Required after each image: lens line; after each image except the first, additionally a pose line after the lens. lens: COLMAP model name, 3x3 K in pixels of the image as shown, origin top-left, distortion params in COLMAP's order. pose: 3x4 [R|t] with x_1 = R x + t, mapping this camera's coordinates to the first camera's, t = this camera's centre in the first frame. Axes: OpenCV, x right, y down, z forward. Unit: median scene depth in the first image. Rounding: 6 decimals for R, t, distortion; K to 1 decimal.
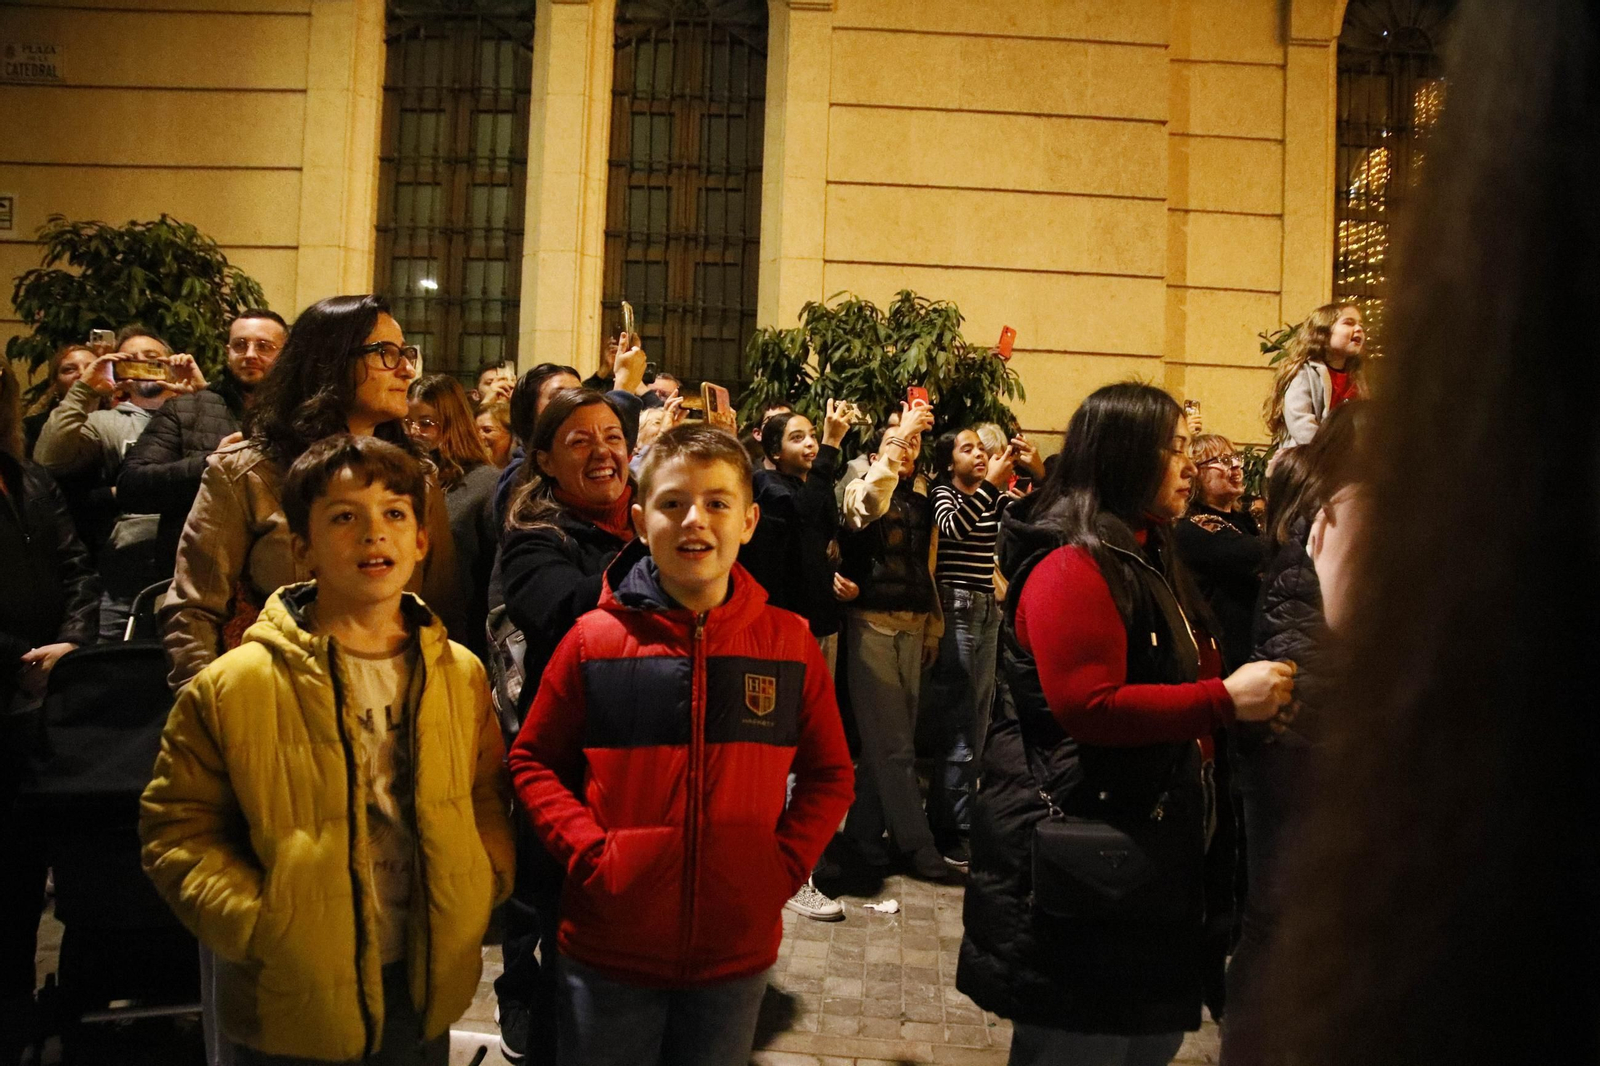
lens RADIAL K [[1052.9, 0, 804.7], [0, 1052.9, 520.7], [0, 0, 1]] dist [-0.069515, 0.016991]
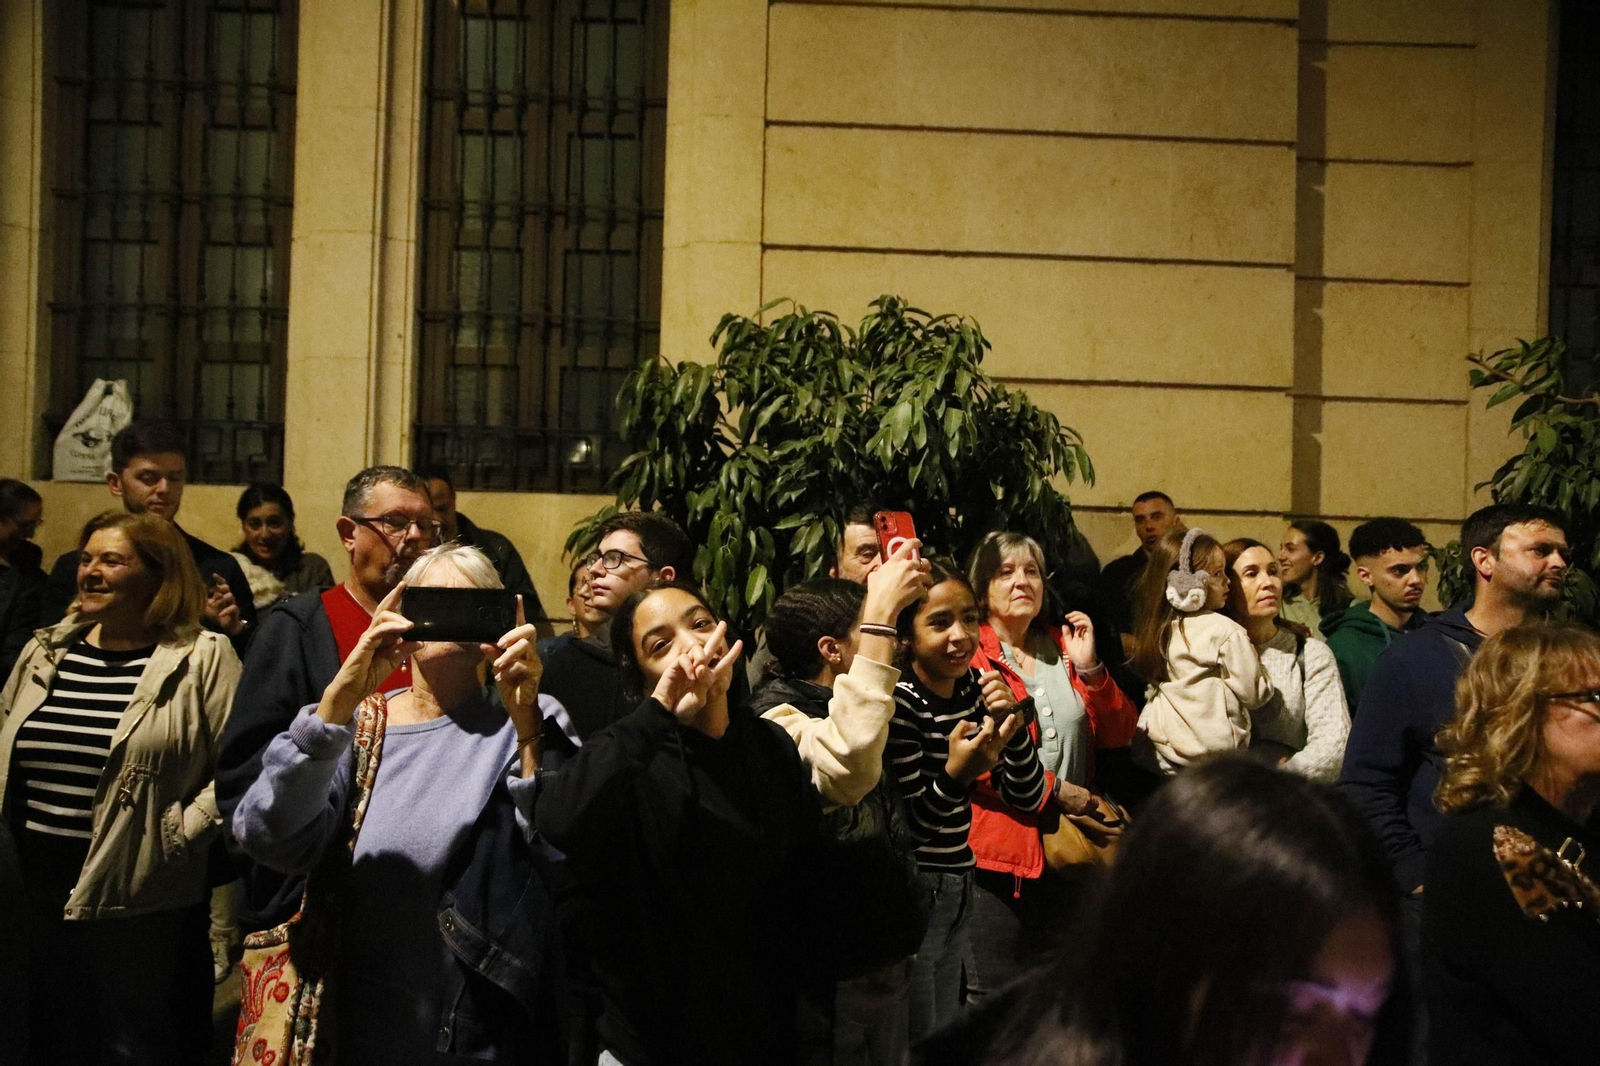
lens RADIAL K [[1250.5, 0, 794.6], [0, 1250.5, 535.9], [0, 0, 1]] dist [-0.002418, 0.023232]
pose [[0.999841, -0.009646, 0.015023, 0.025186], [0.009857, 0.999852, -0.014080, -0.059743], [-0.014885, 0.014226, 0.999788, 0.238506]]
